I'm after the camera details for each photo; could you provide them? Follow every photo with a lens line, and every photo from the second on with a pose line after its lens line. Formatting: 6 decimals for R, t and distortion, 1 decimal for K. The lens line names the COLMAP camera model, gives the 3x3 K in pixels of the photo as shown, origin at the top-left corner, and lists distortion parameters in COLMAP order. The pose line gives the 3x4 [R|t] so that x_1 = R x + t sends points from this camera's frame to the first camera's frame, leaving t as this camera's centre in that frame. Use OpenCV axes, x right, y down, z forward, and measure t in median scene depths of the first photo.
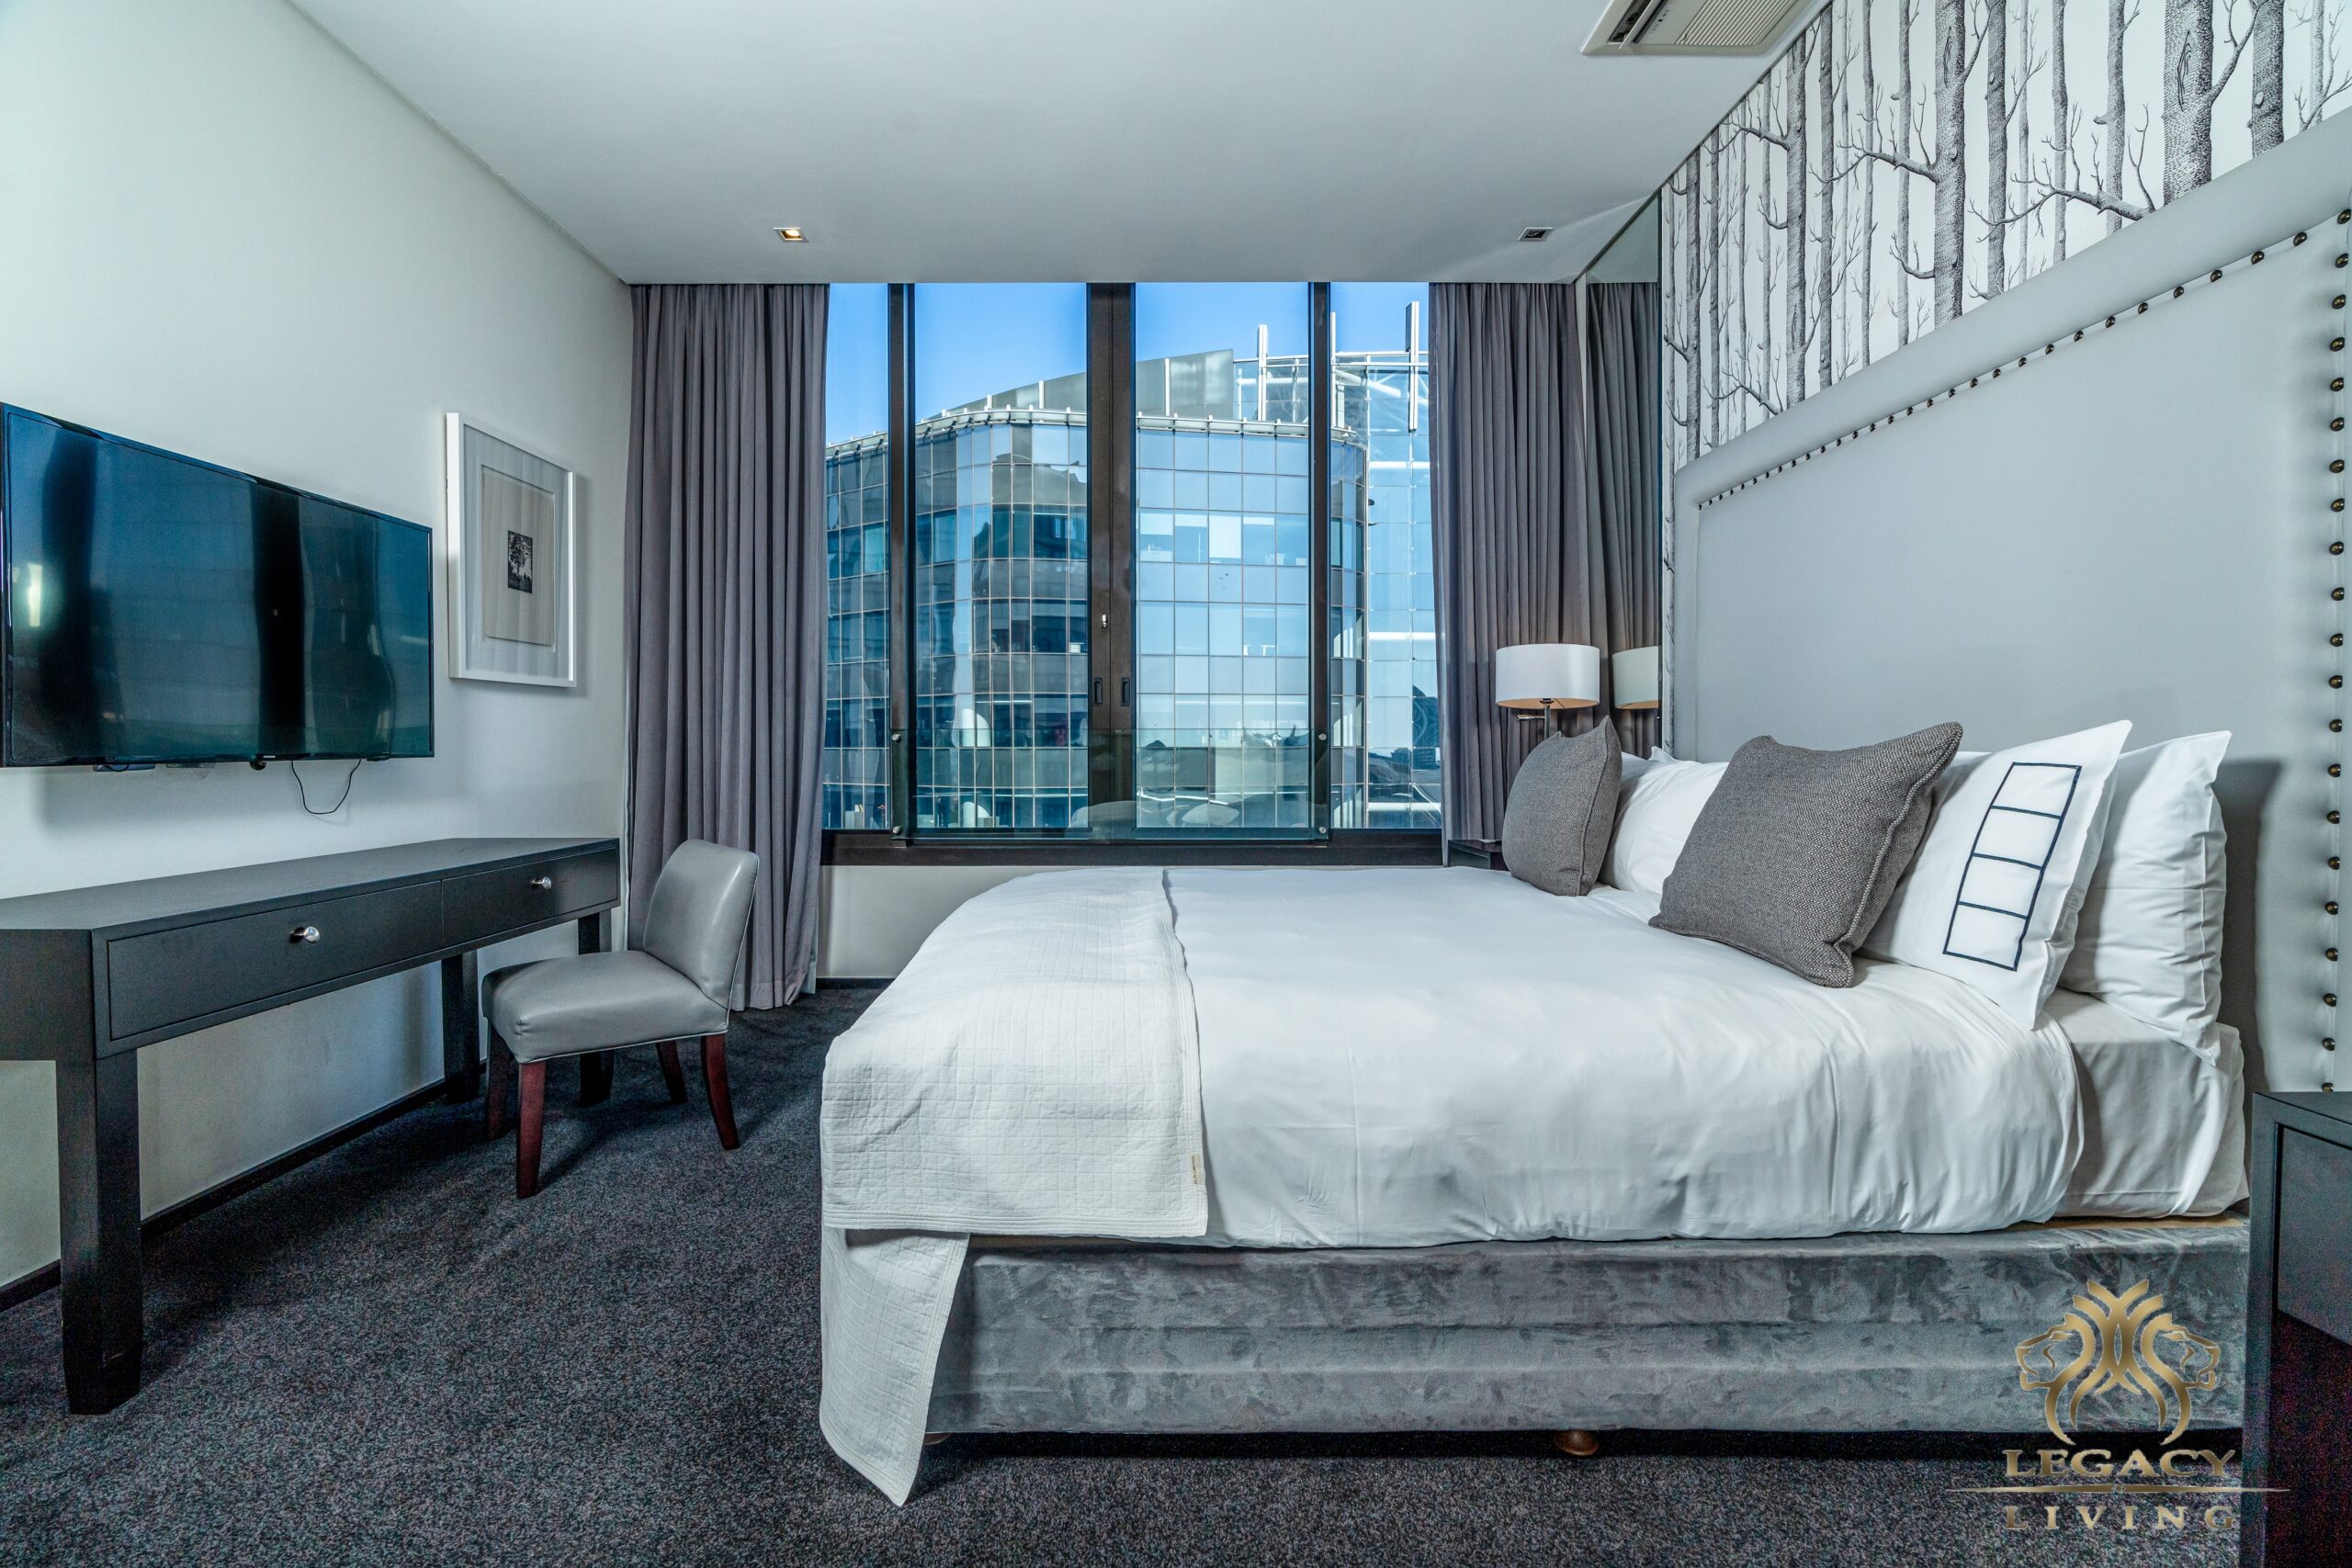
lens RADIAL K [[1038.4, 0, 1166.3], [0, 1038.4, 768.9], [0, 0, 1]] dist [-0.008979, 0.000889]
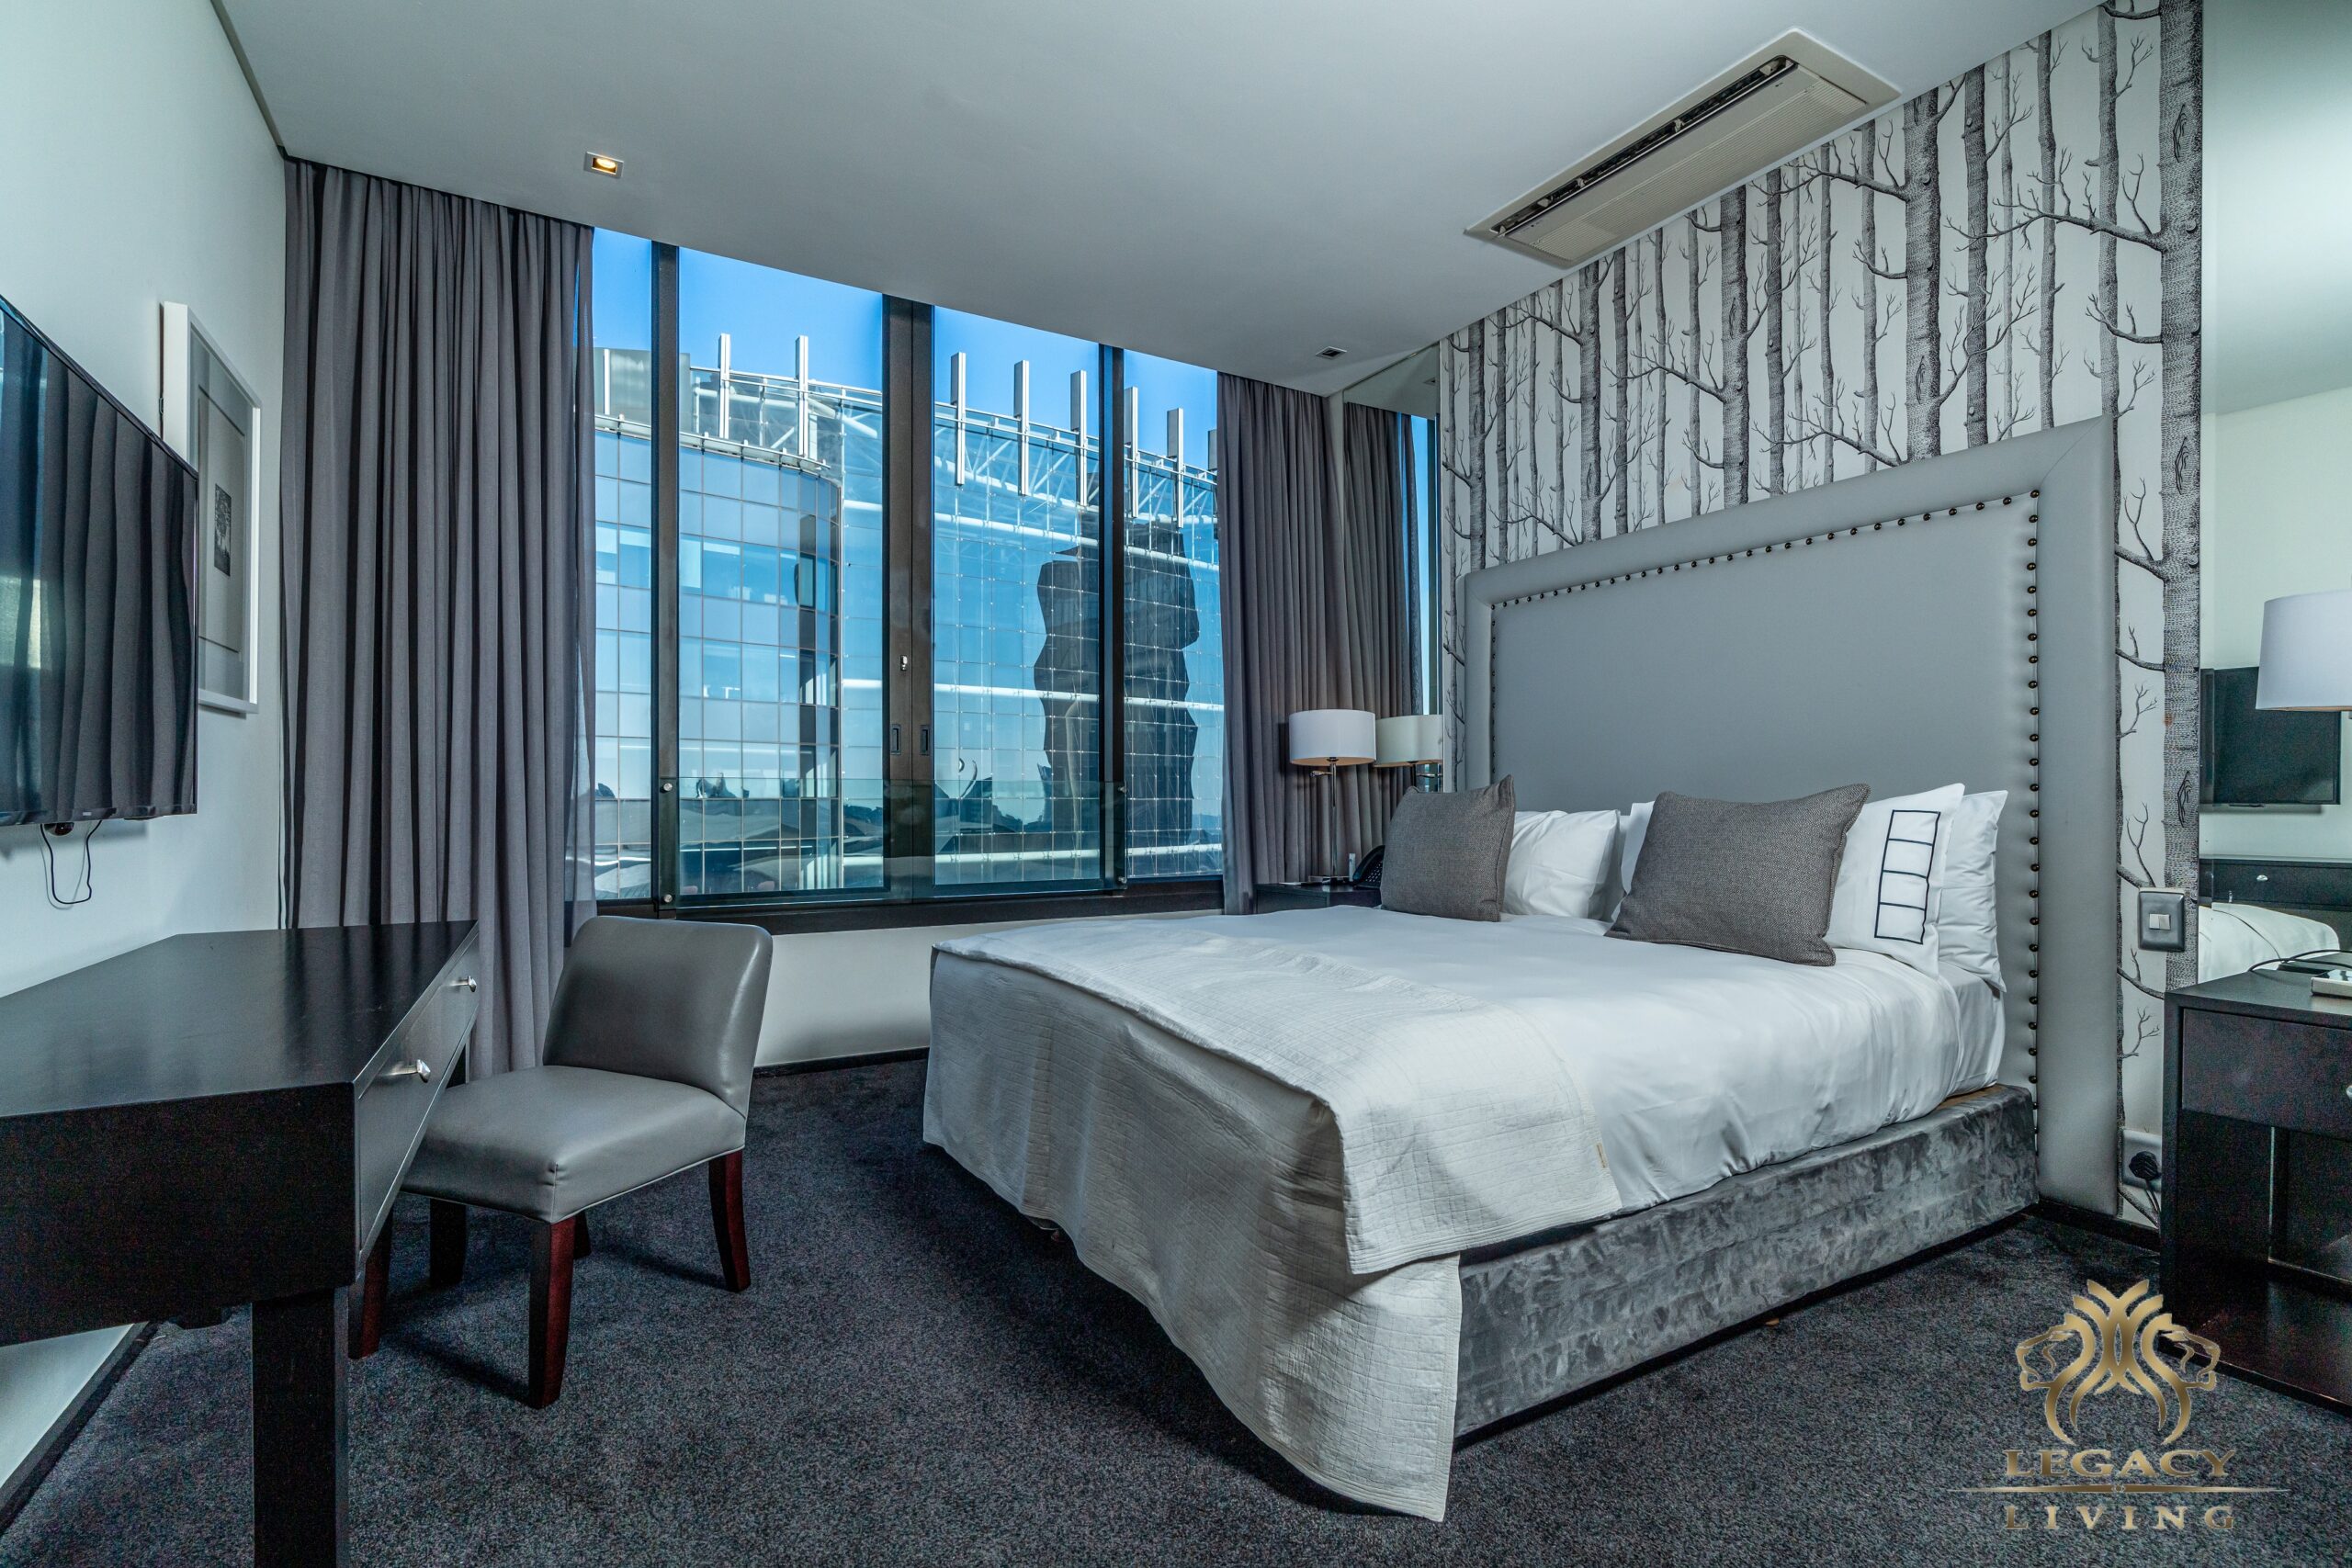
lens RADIAL K [[1068.4, 0, 1177.8], [0, 1068.4, 802.1], [0, 0, 1]] dist [-0.014375, 0.000032]
pose [[0.867836, 0.000637, 0.496850, -0.526045], [0.008714, 0.999826, -0.016501, -0.000726], [-0.496774, 0.018650, 0.867680, 0.095028]]
